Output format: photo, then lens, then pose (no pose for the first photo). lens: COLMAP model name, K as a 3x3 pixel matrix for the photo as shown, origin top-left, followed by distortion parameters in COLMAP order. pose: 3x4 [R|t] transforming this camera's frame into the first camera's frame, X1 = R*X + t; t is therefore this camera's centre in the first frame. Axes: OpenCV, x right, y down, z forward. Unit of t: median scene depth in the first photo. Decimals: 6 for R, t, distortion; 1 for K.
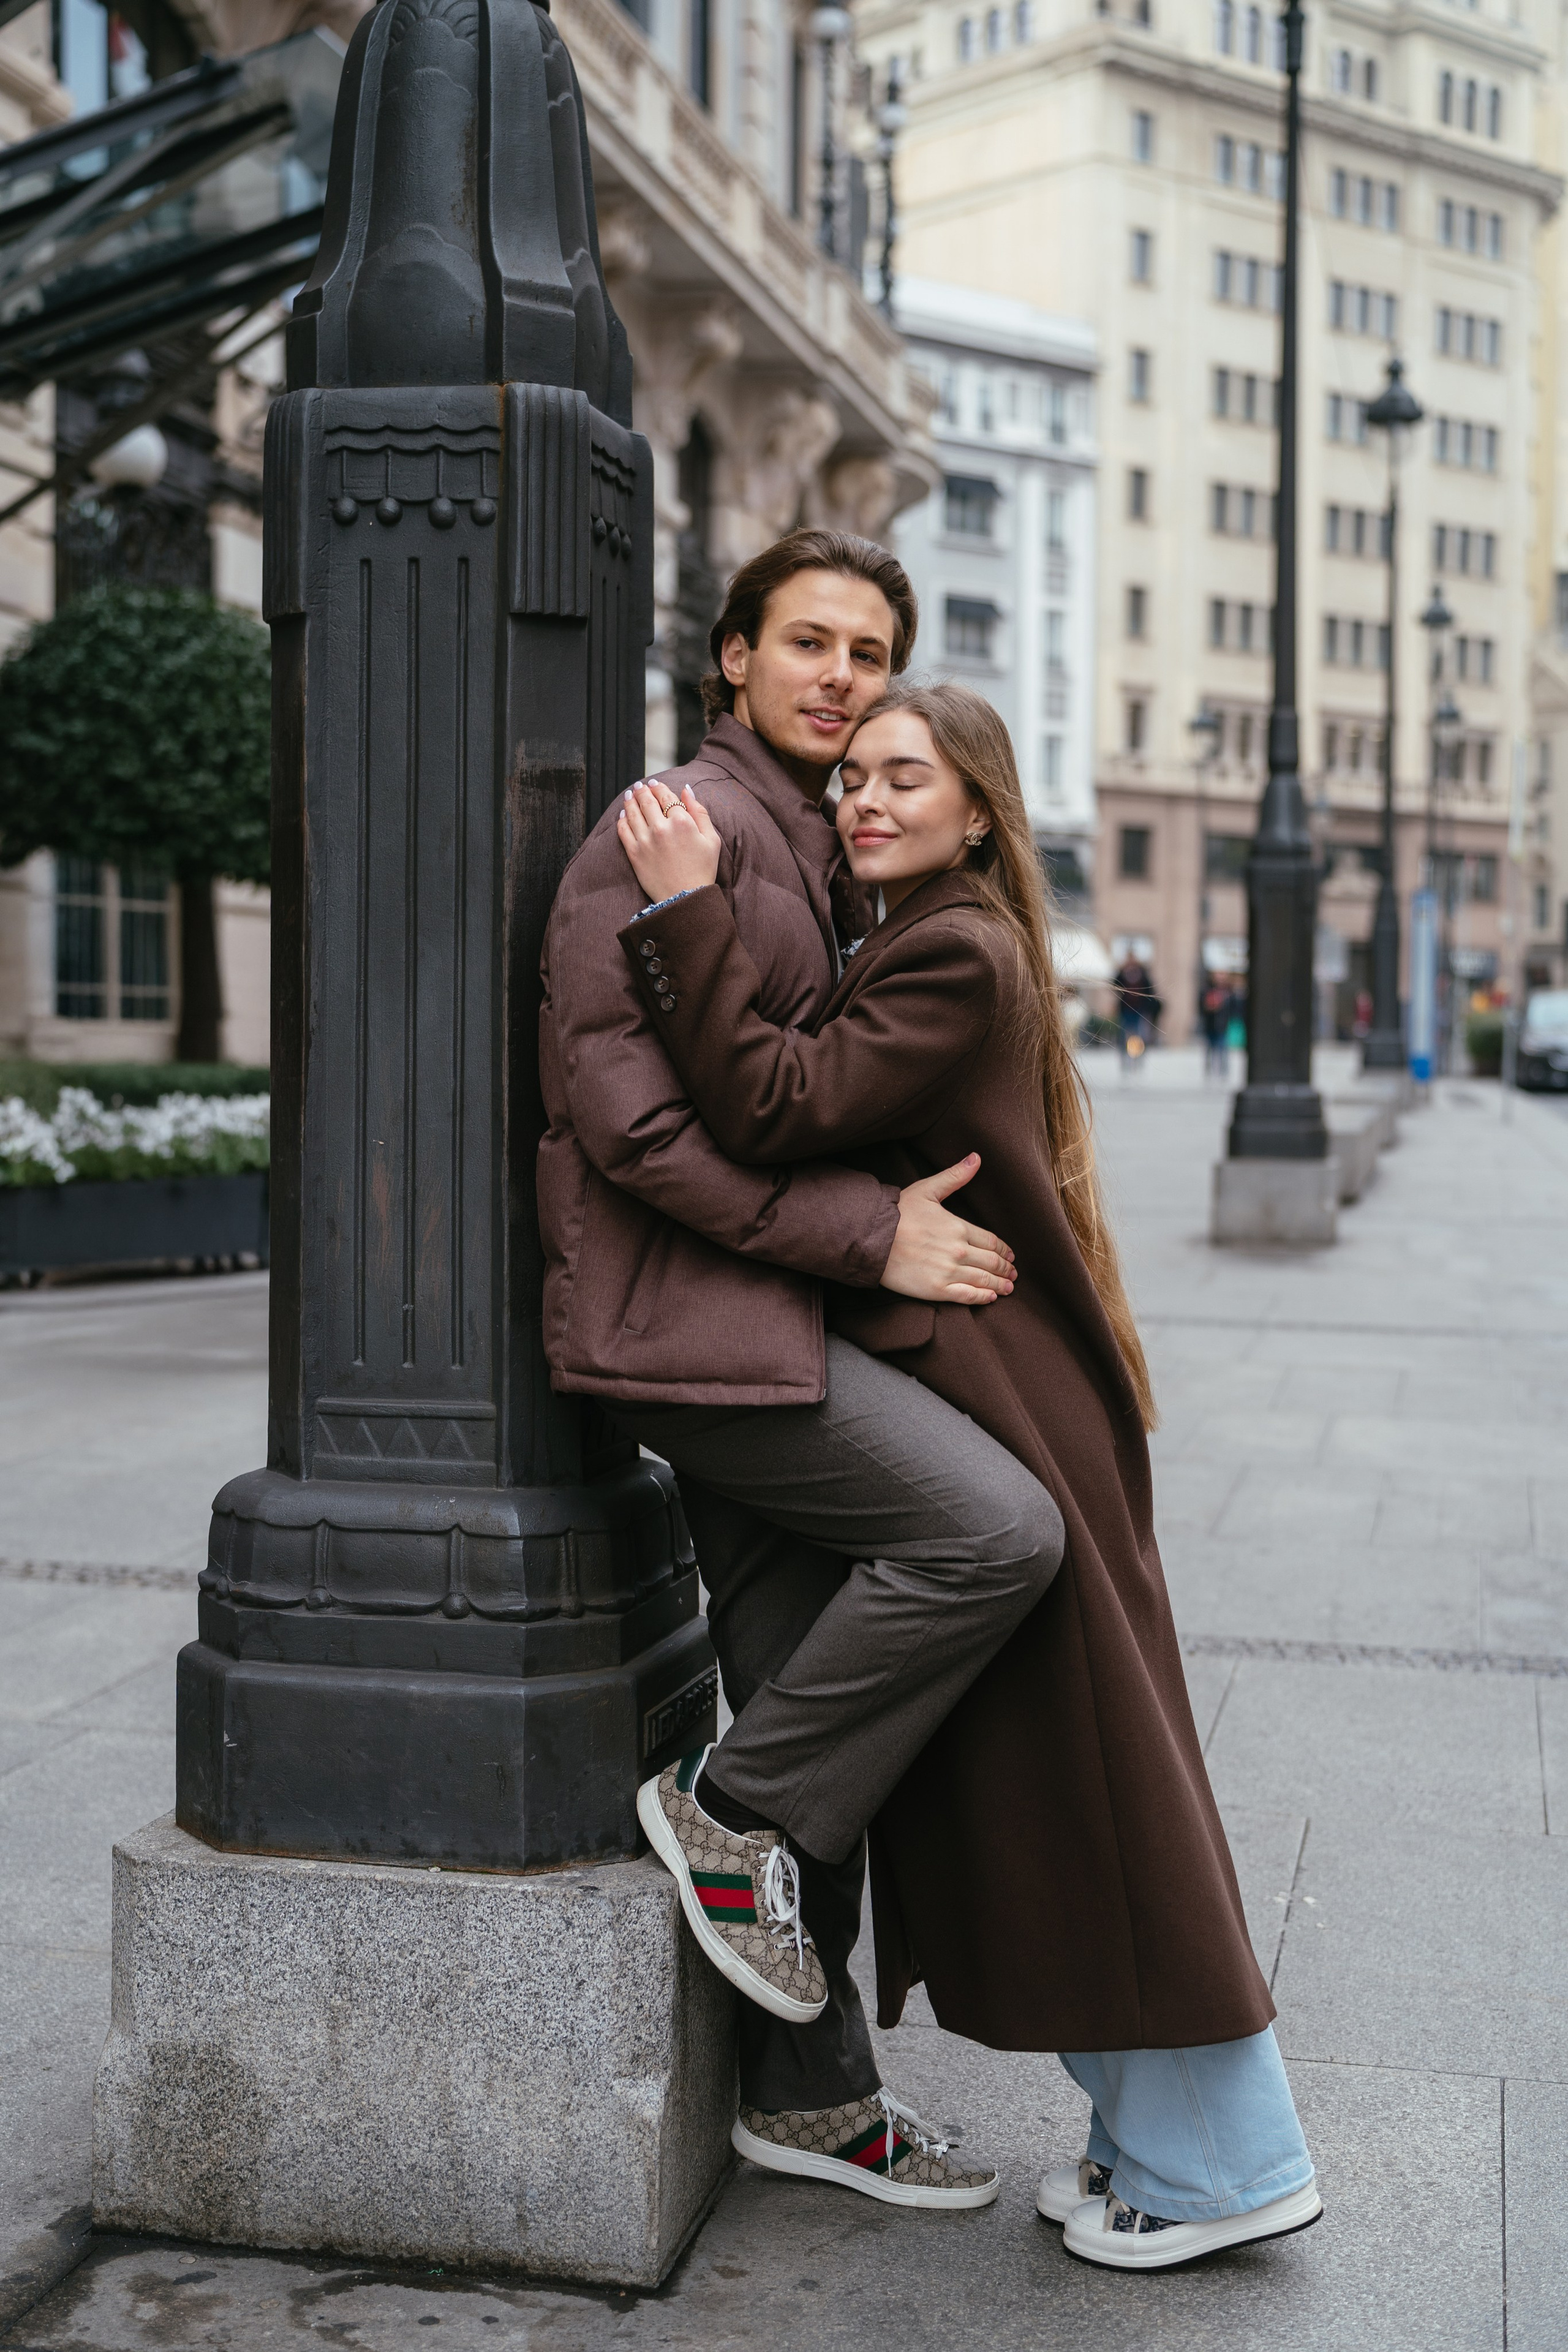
lens RADIAL K [[3196.6, 0, 784.0], [0, 3196.6, 1176.0], [0, 0, 1]] dist [-0.016301, 0.076675]
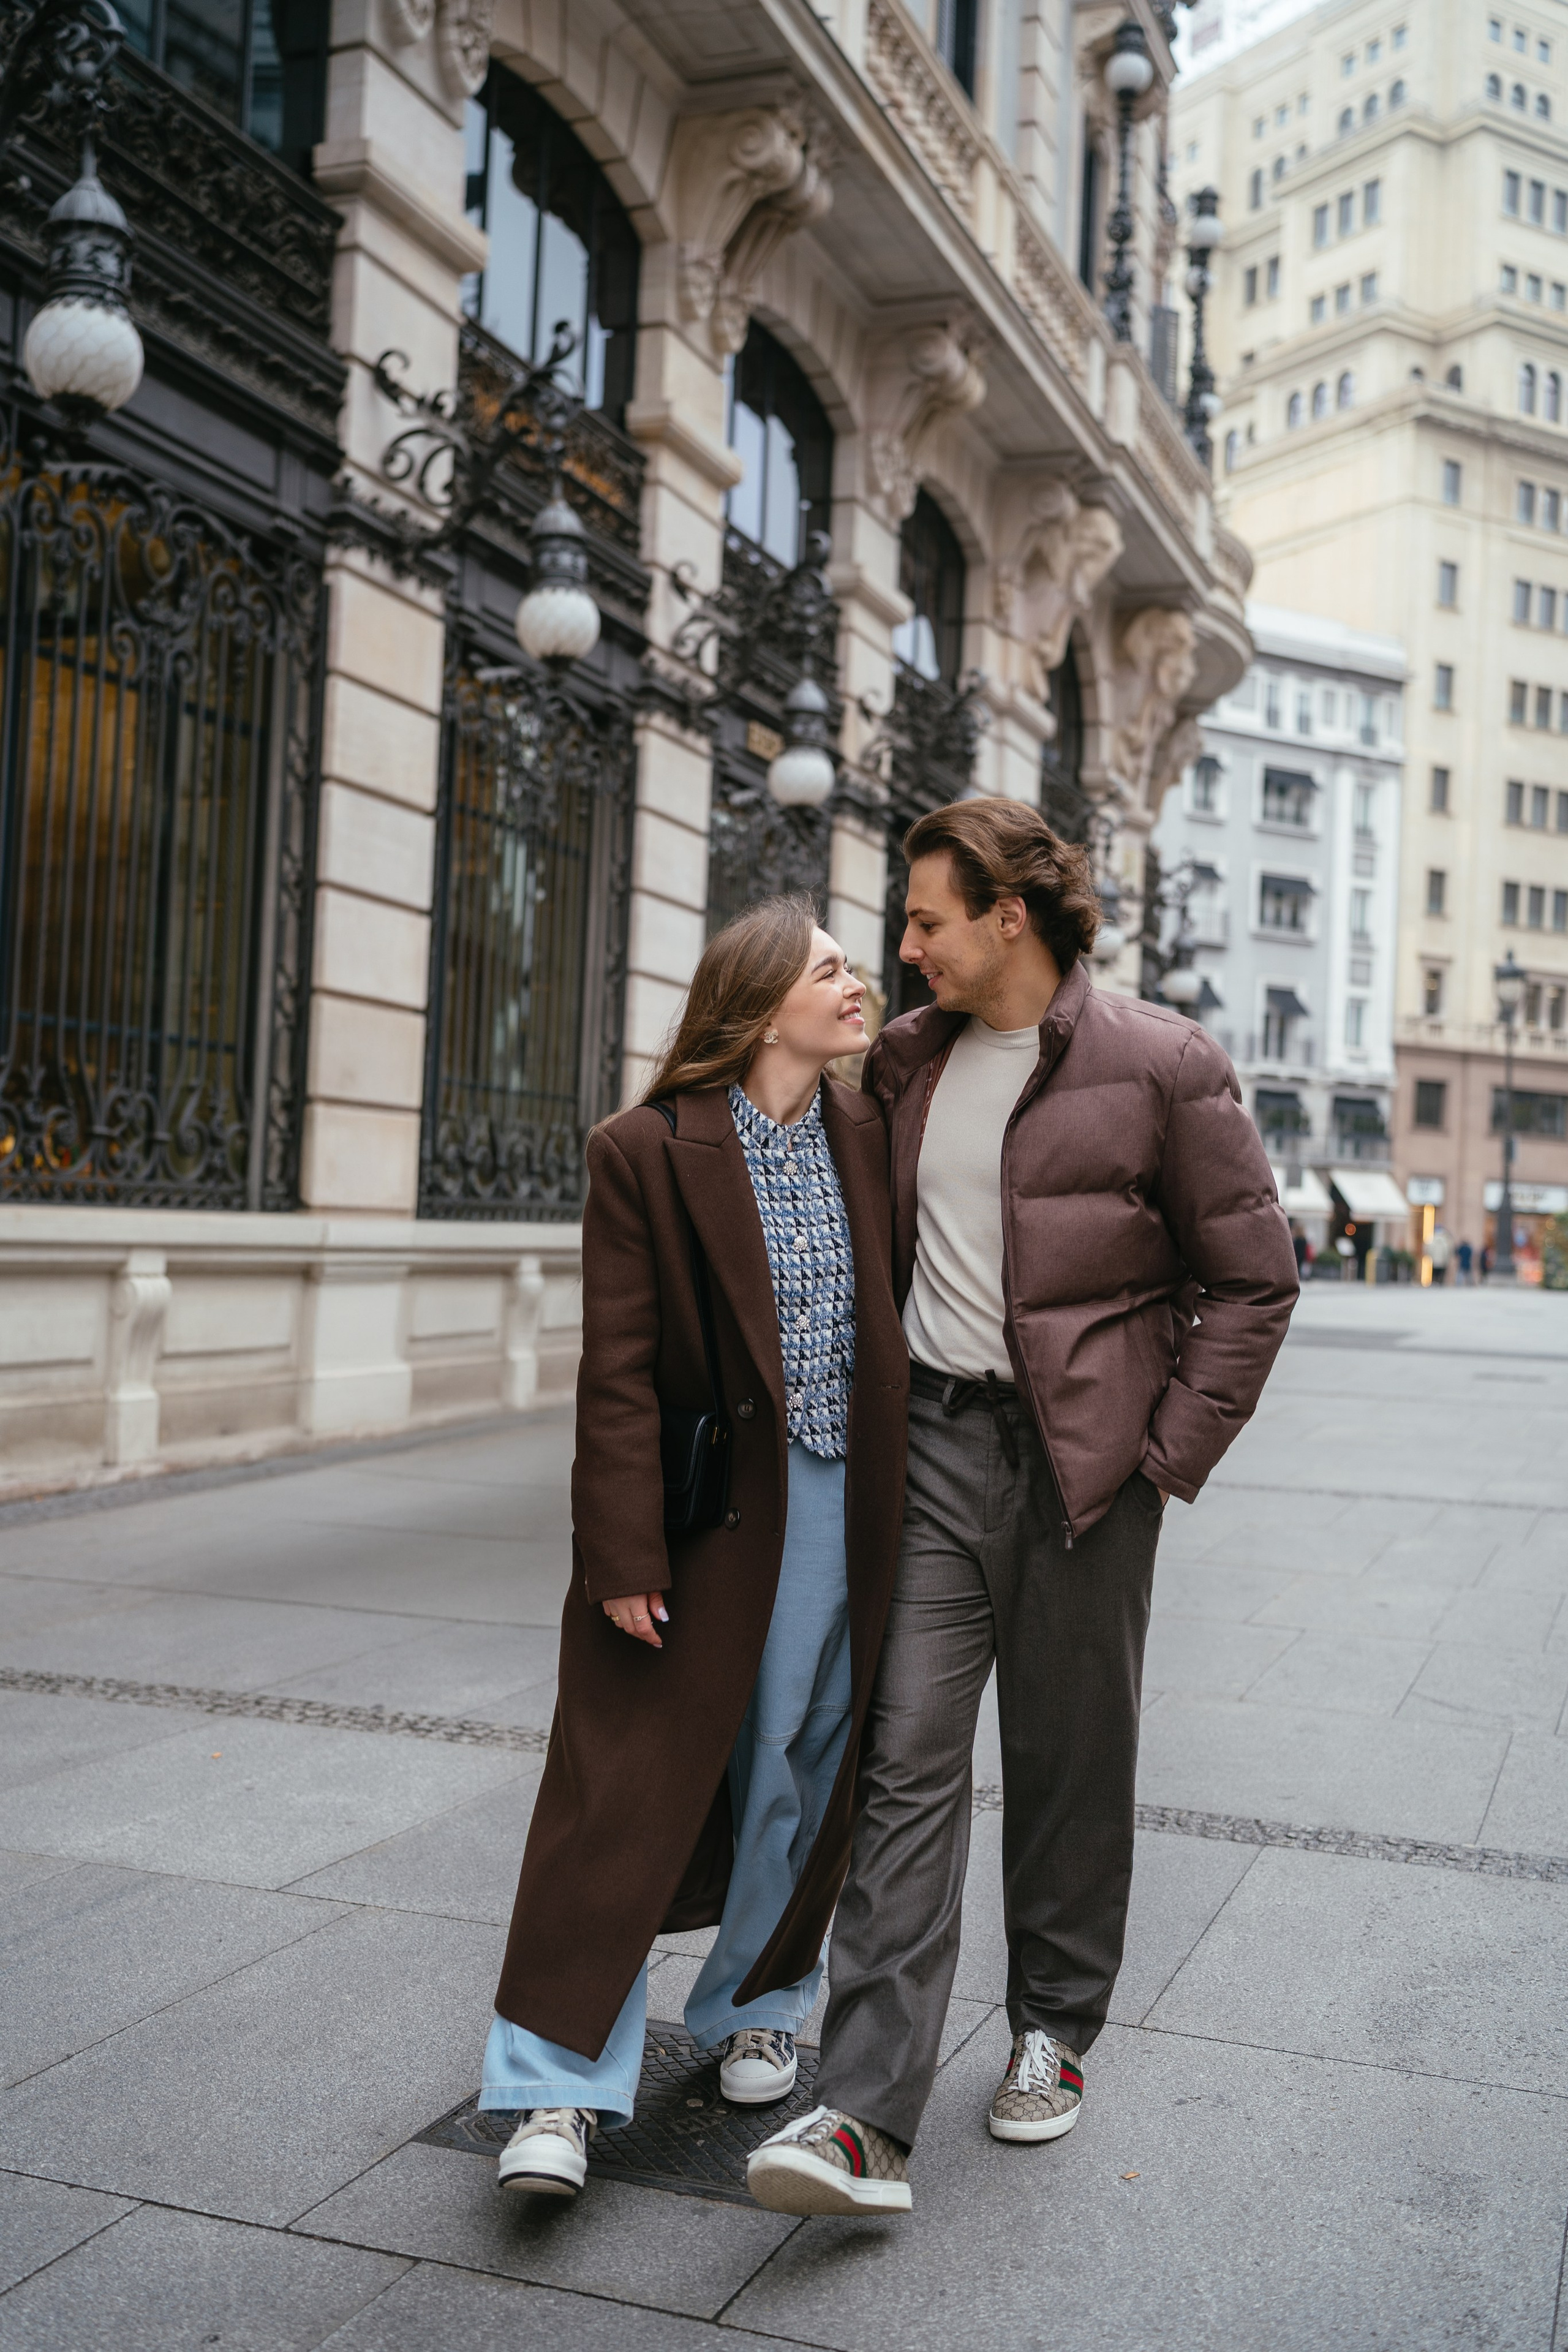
lens RADIAL K [[2342.6, 0, 702.3], [0, 2342.6, 1181.1], [0, 0, 1]] dist [0.004068, -0.005786]
pose [[0.982780, 0.029370, -0.182429, 0.009157], [-0.041986, 0.996957, -0.065687, -0.009154], [0.179944, 0.072215, 0.981022, 0.145983]]
